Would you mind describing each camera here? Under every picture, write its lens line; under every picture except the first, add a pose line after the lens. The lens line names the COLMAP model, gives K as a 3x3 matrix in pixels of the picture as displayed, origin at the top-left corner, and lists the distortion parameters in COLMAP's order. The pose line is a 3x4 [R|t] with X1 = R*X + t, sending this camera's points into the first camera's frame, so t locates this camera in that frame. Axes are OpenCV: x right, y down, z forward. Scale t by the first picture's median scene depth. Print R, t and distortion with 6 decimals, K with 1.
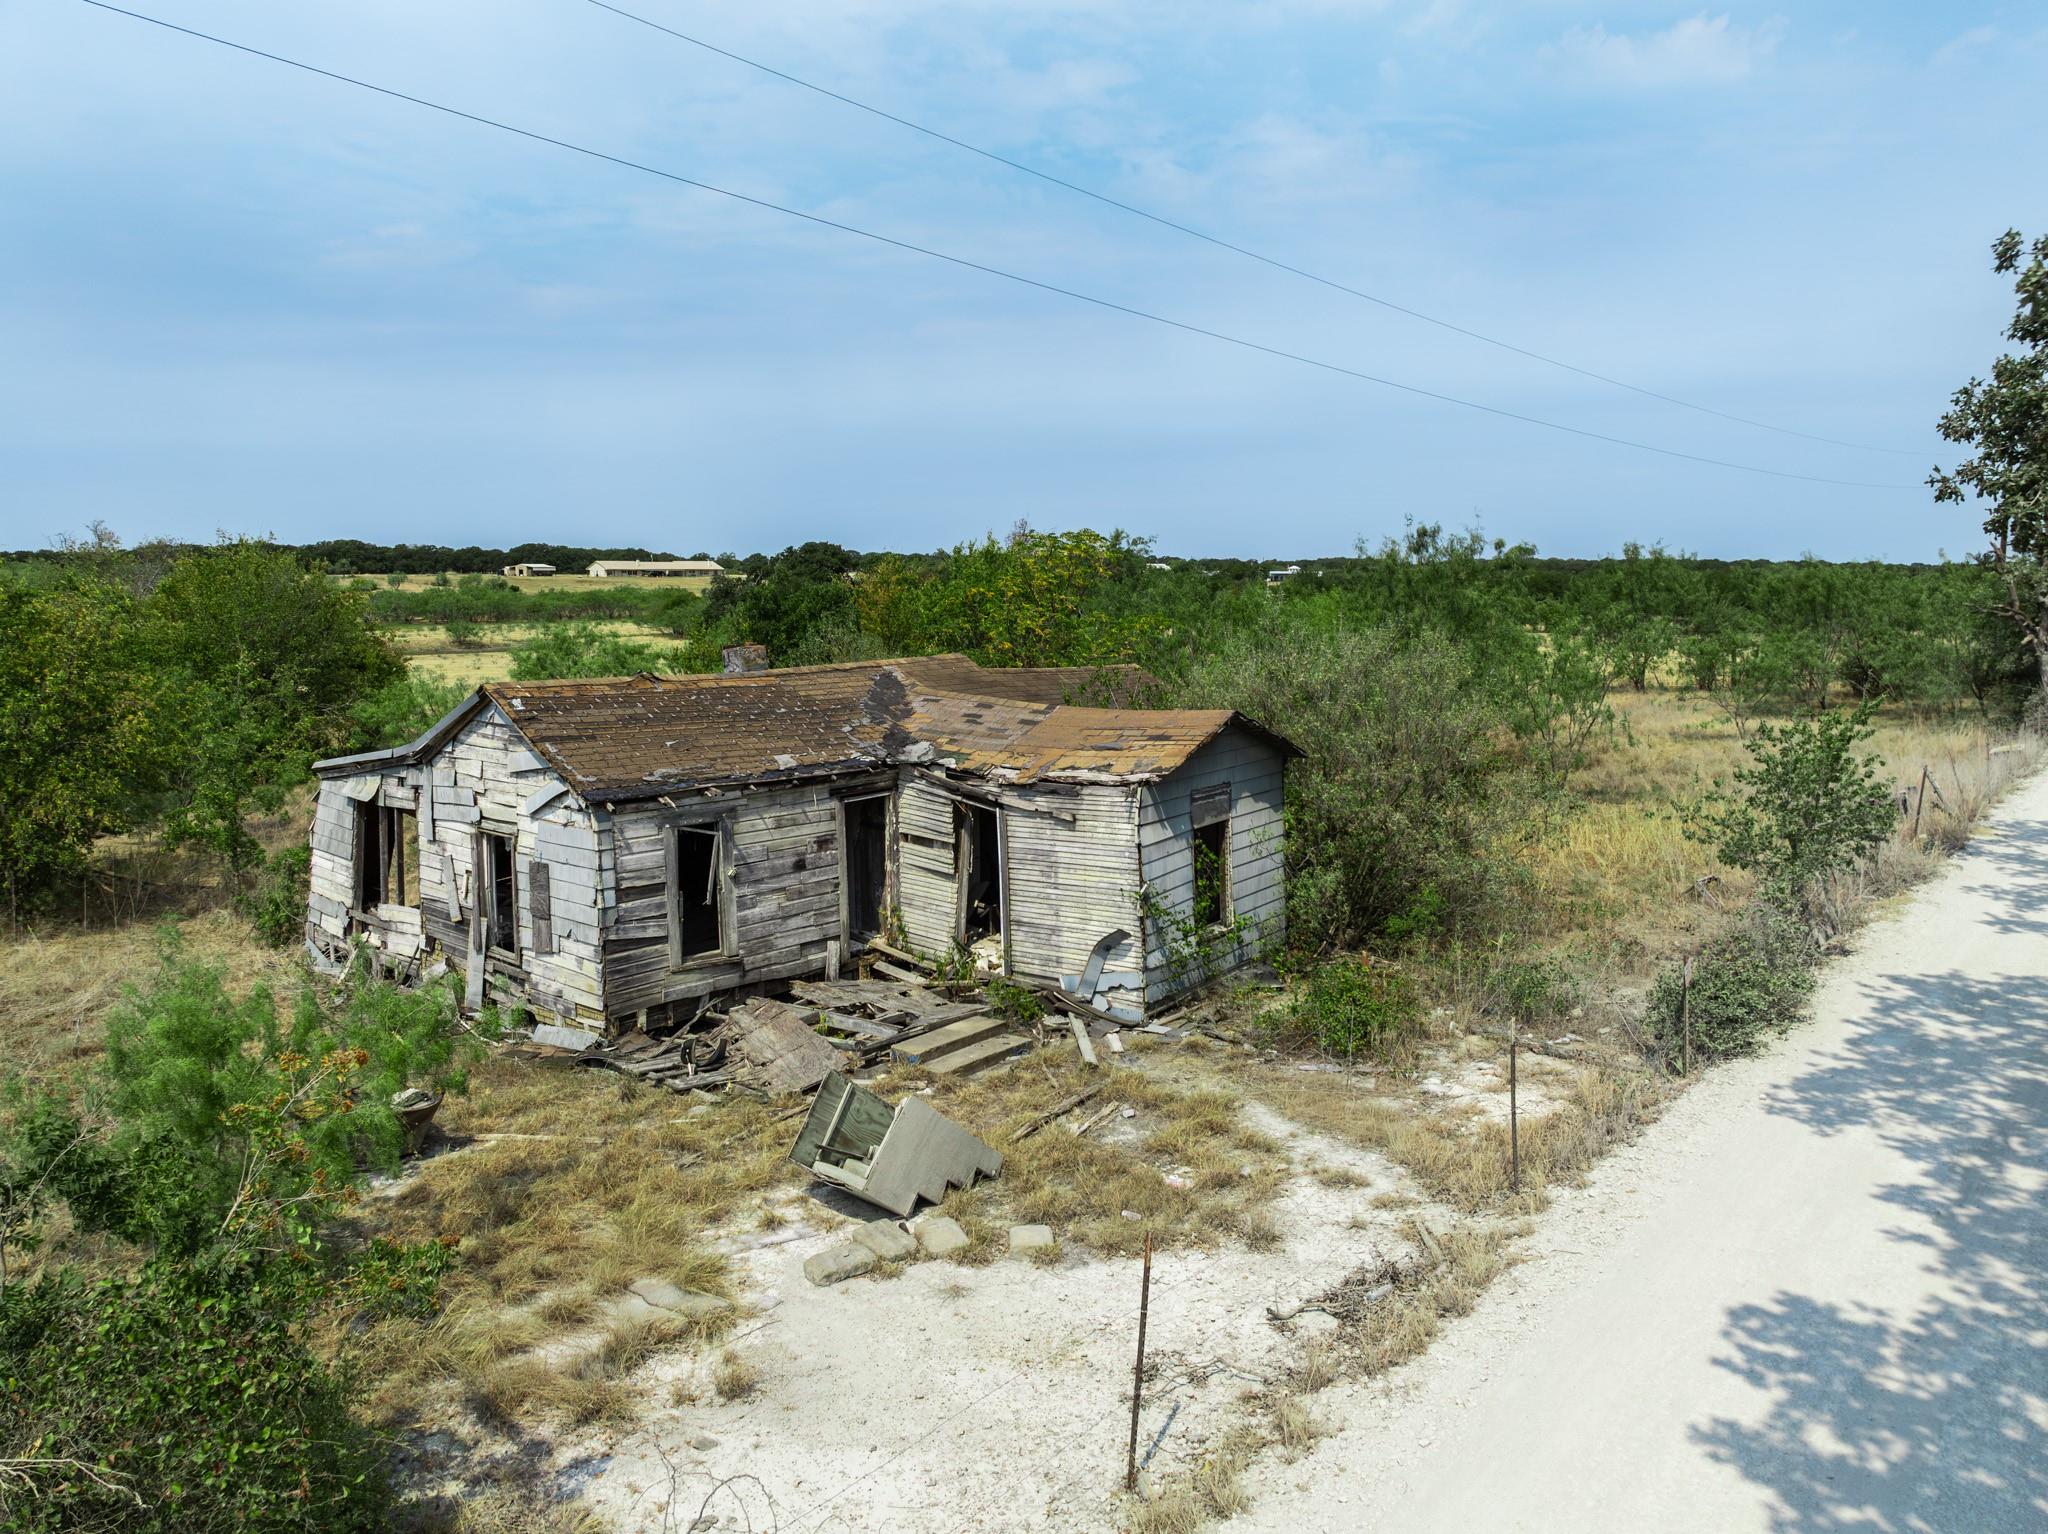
lens RADIAL K [[1447.5, 0, 1011.0], [0, 1447.5, 679.1], [0, 0, 1]] dist [-0.006476, 0.002164]
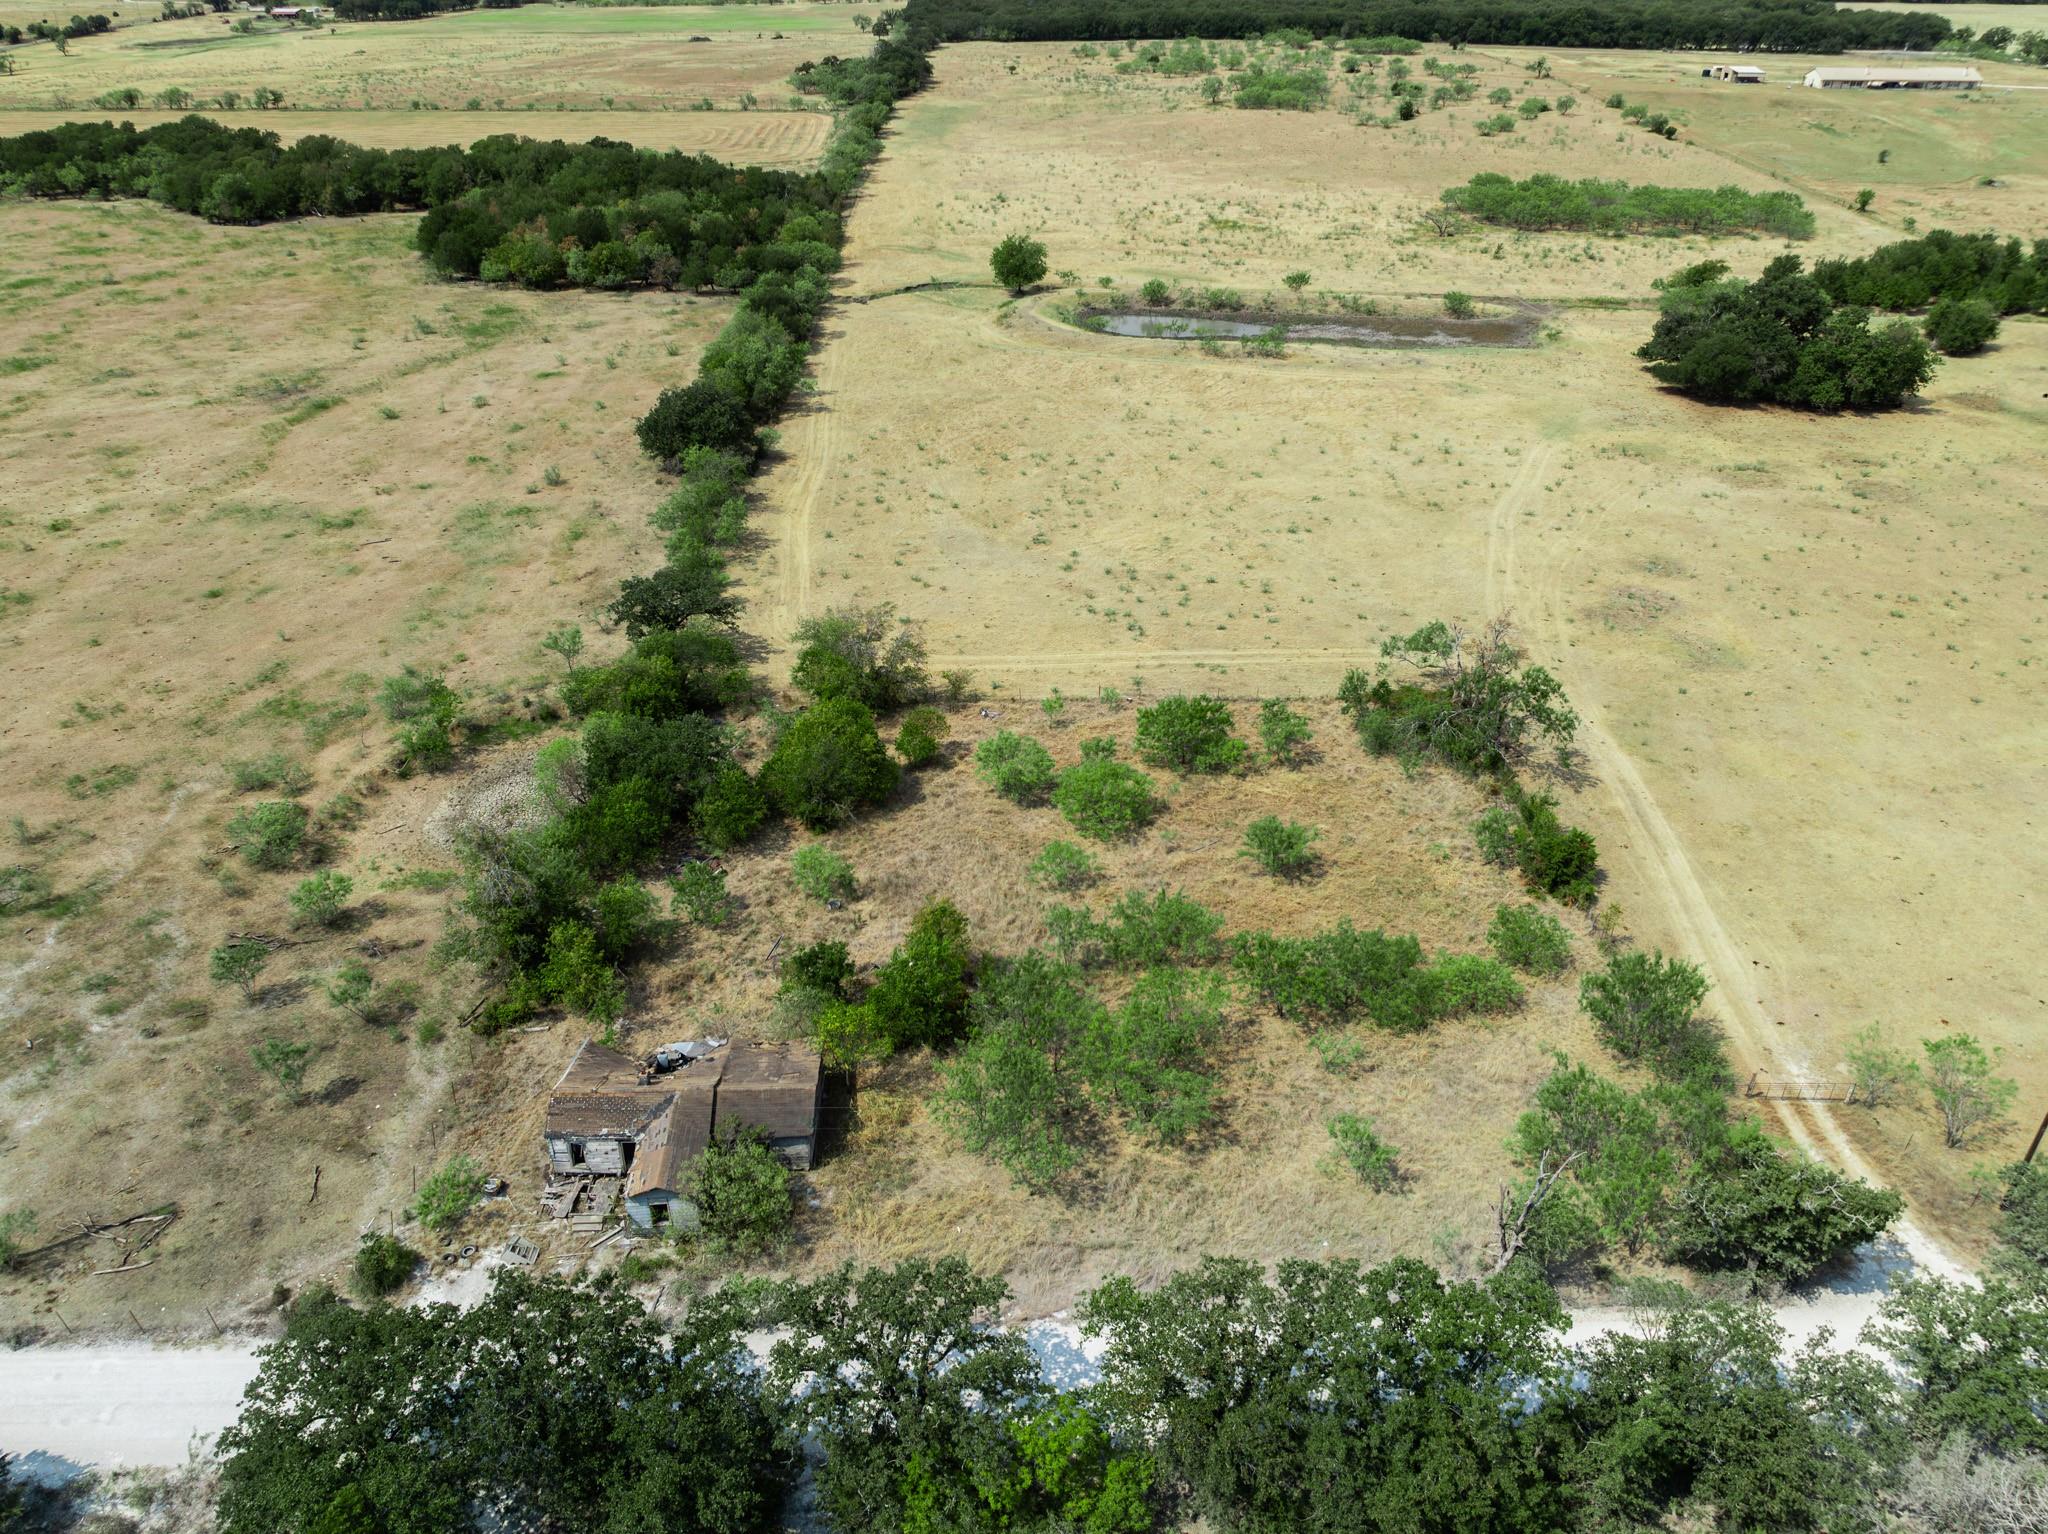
lens RADIAL K [[1438.9, 0, 1025.7], [0, 1438.9, 755.7], [0, 0, 1]] dist [-0.030776, 0.019986]
pose [[0.680716, 0.378627, -0.627110, 0.164221], [-0.058214, 0.881320, 0.468920, -0.167501], [0.730231, -0.282695, 0.621970, -0.019326]]
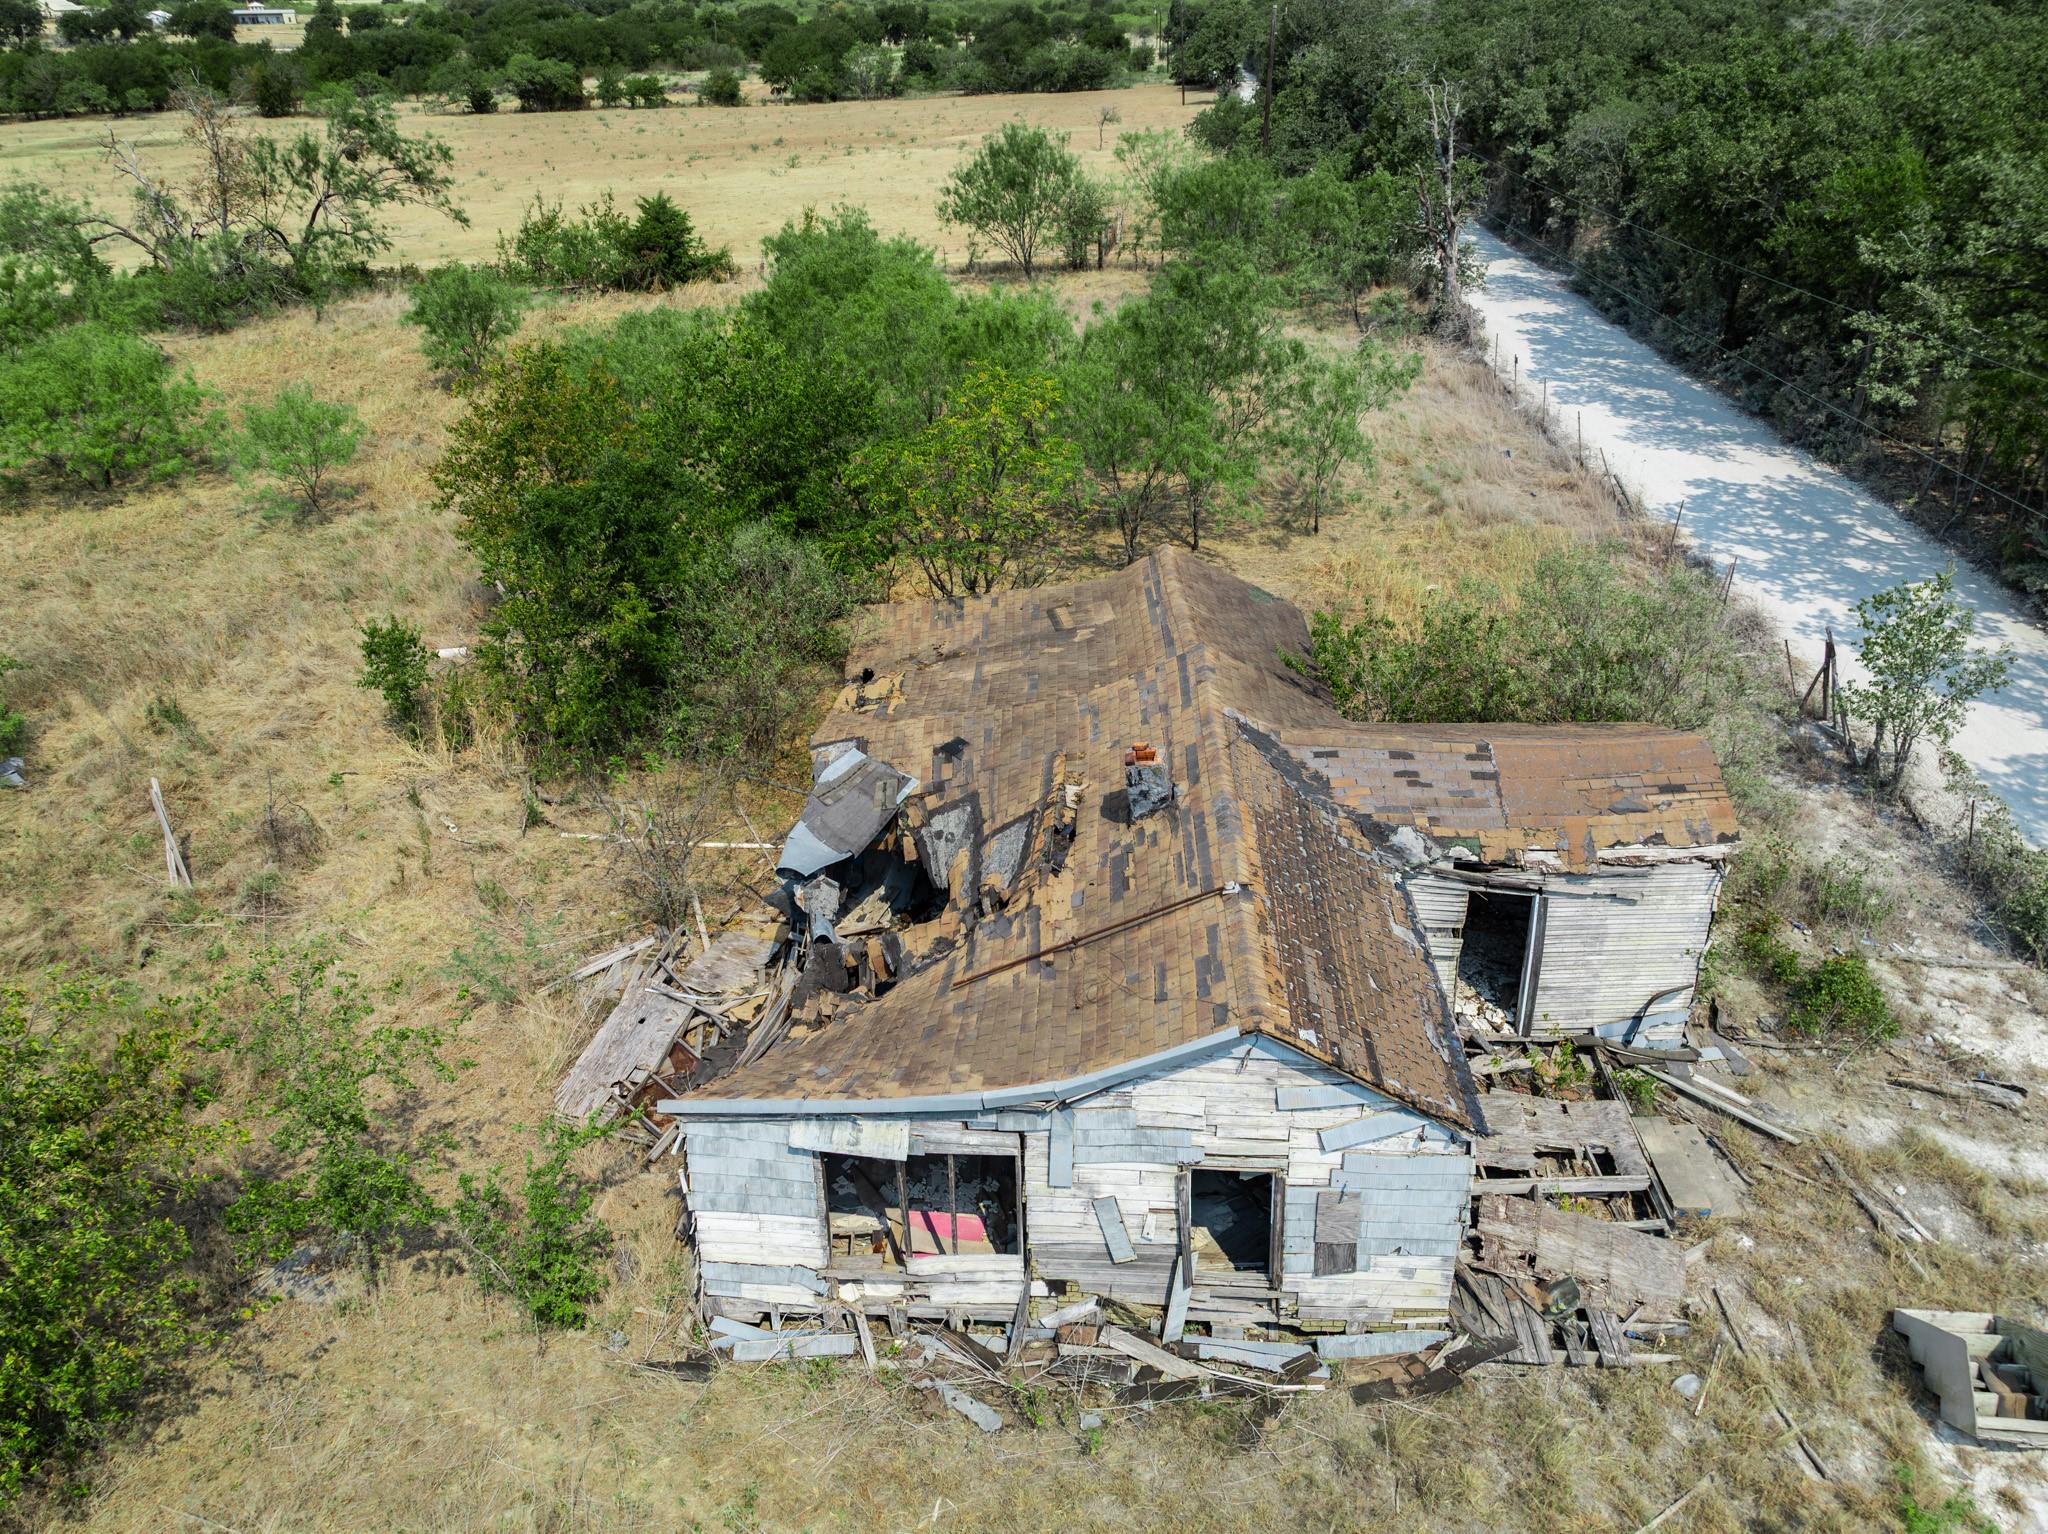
lens RADIAL K [[1438.9, 0, 1025.7], [0, 1438.9, 755.7], [0, 0, 1]] dist [-0.030776, 0.019986]
pose [[0.788952, -0.293237, 0.539969, -0.045995], [0.048408, 0.905708, 0.421129, -0.024735], [-0.612545, -0.306112, 0.728755, 0.033074]]
